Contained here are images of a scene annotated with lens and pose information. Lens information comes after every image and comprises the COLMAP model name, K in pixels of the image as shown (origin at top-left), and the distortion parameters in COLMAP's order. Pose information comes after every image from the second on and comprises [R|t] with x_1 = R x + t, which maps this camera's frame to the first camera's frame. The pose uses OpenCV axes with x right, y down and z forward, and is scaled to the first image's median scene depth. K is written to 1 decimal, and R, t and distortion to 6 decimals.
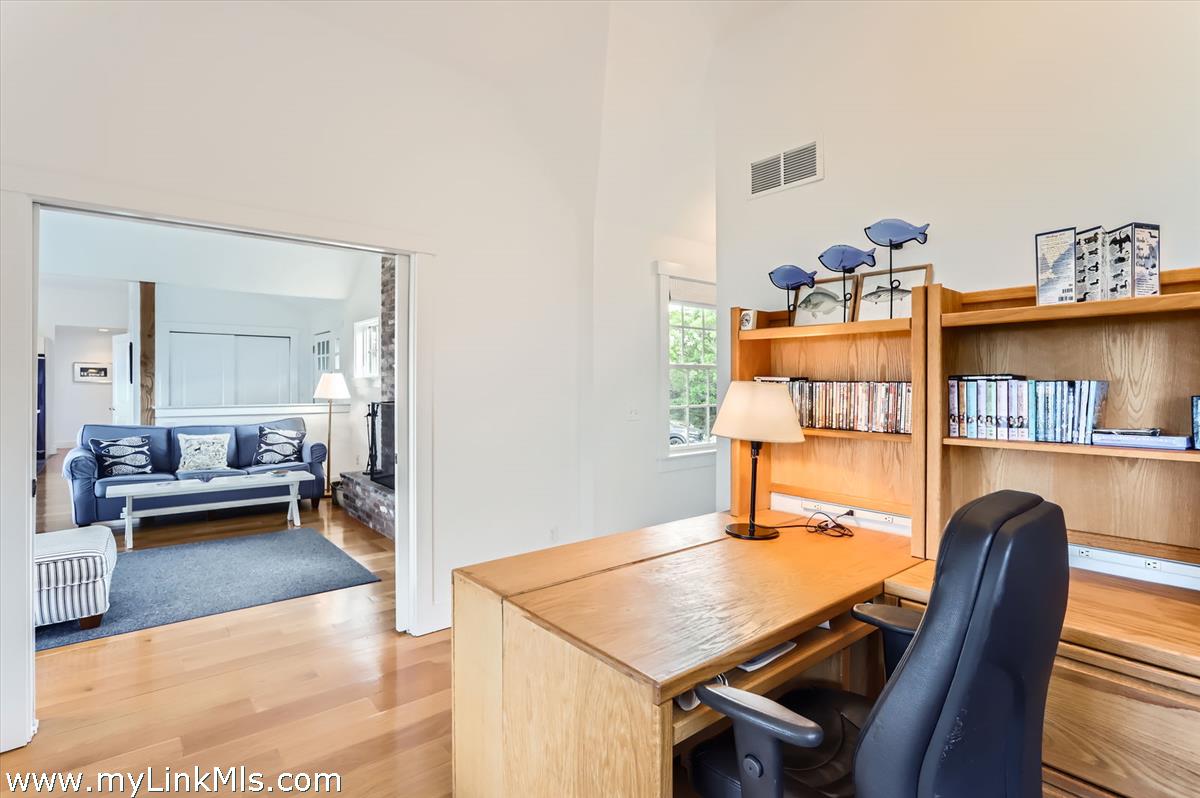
lens RADIAL K [[586.0, 0, 598.9], [0, 586.0, 389.6], [0, 0, 1]] dist [-0.024137, 0.000491]
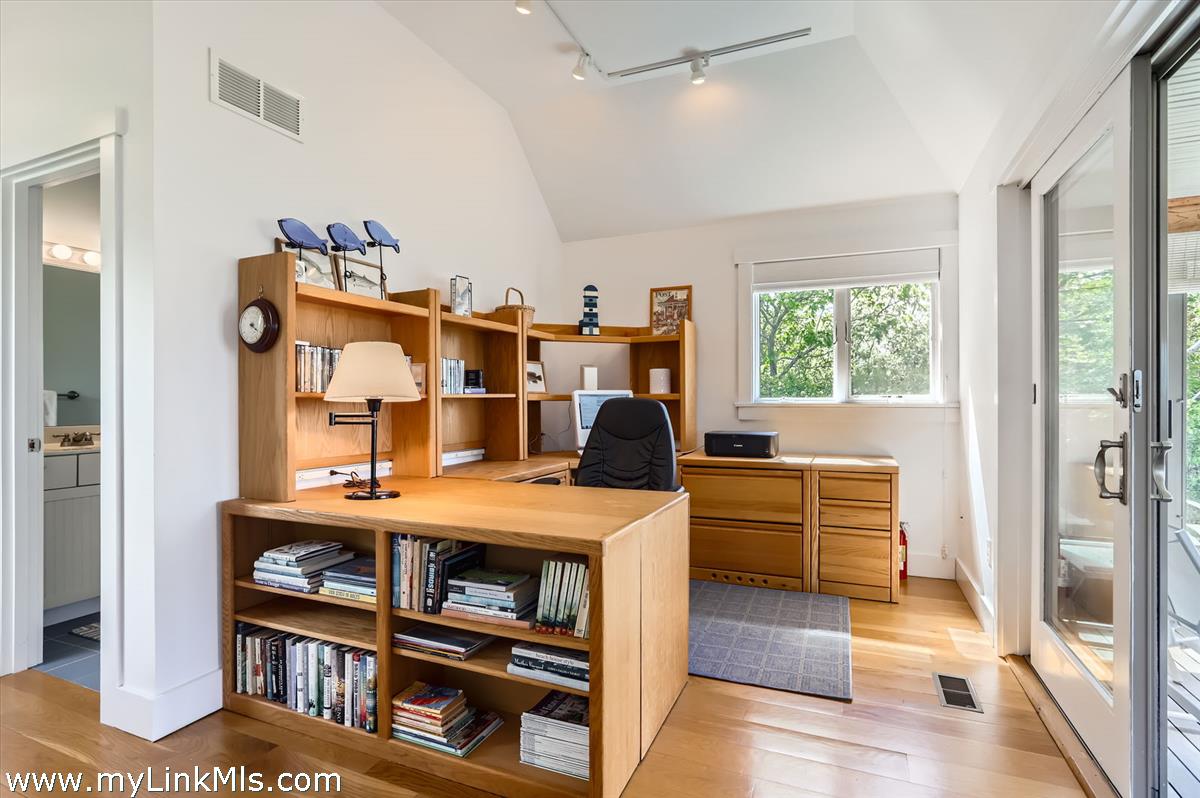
lens RADIAL K [[586.0, 0, 598.9], [0, 586.0, 389.6], [0, 0, 1]] dist [-0.024137, 0.000491]
pose [[-0.460318, 0.004066, 0.887745, -0.742281], [0.001405, 0.999992, -0.003852, 0.062795], [-0.887753, -0.000526, -0.460320, 1.039725]]
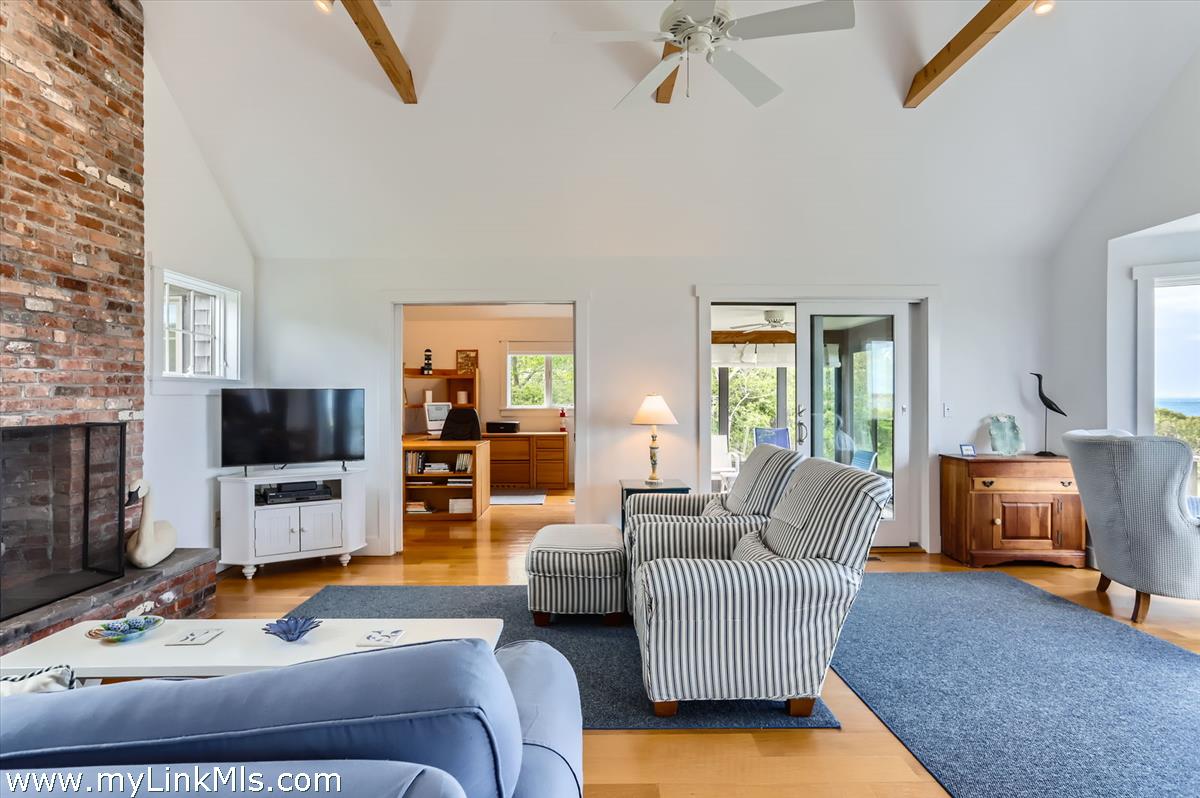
lens RADIAL K [[638.4, 0, 596.2], [0, 638.4, 393.9], [0, 0, 1]] dist [-0.026850, 0.031235]
pose [[-0.782551, -0.000941, 0.622586, -2.190042], [0.000492, 0.999998, 0.002129, 0.004290], [-0.622587, 0.001972, -0.782549, 2.477661]]
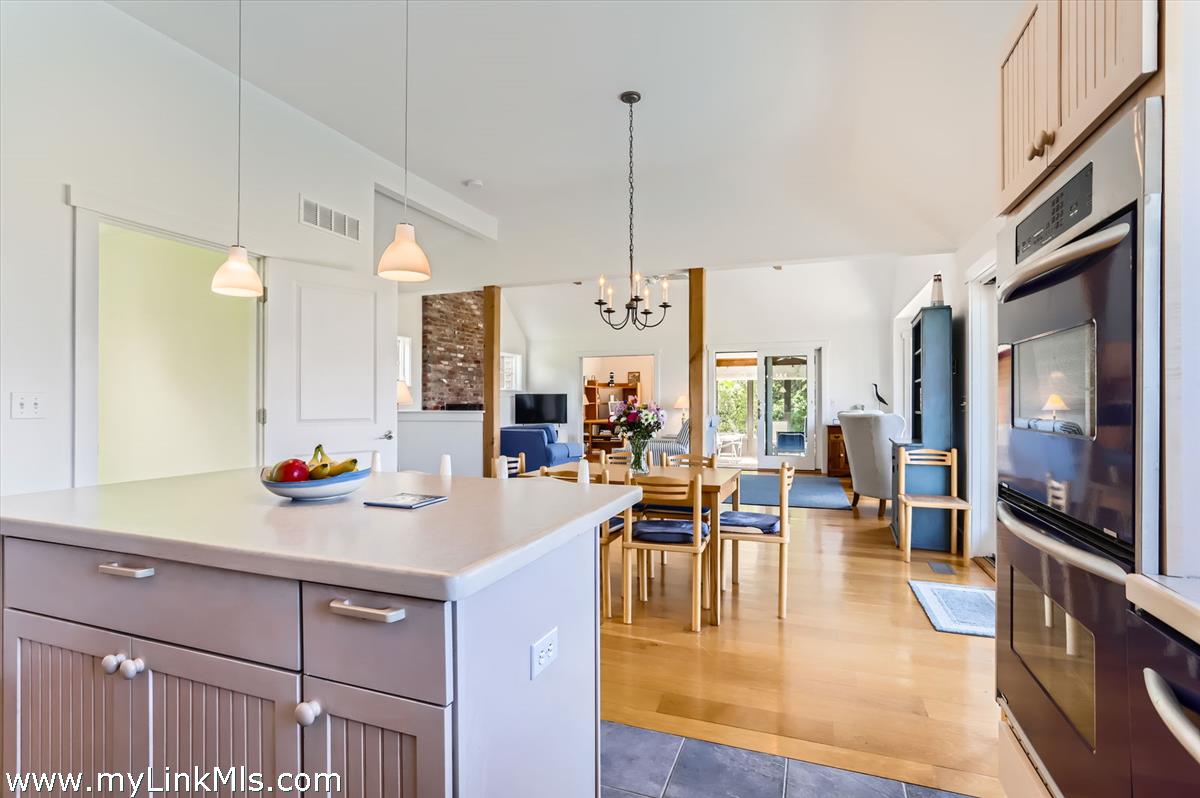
lens RADIAL K [[579.1, 0, 600.0], [0, 579.1, 399.0], [0, 0, 1]] dist [-0.041209, -0.000039]
pose [[-0.504849, 0.001757, 0.863206, -4.232909], [0.003344, 0.999994, -0.000080, 0.033056], [-0.863201, 0.002846, -0.504852, 3.341153]]
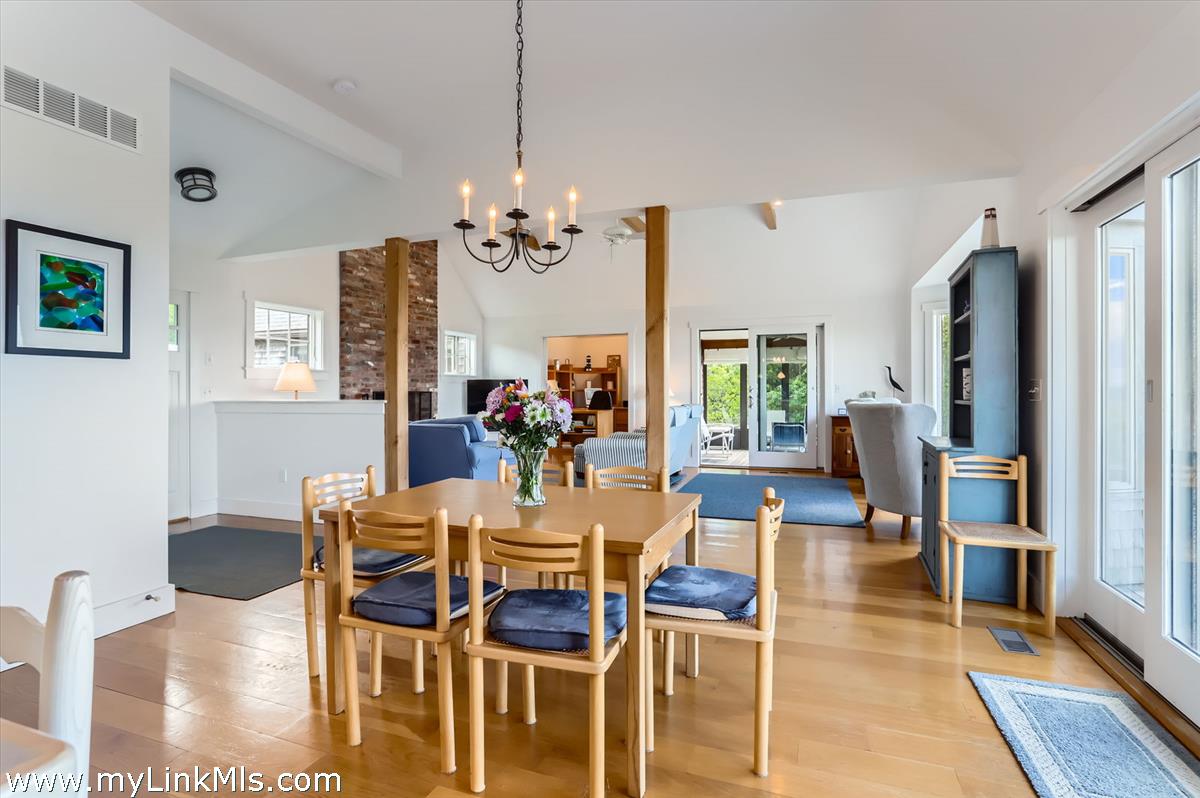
lens RADIAL K [[586.0, 0, 598.9], [0, 586.0, 389.6], [0, 0, 1]] dist [-0.024137, 0.000491]
pose [[-0.506584, -0.002321, 0.862187, -3.864421], [0.005817, 0.999964, 0.006110, 0.038262], [-0.862171, 0.008110, -0.506553, 2.895412]]
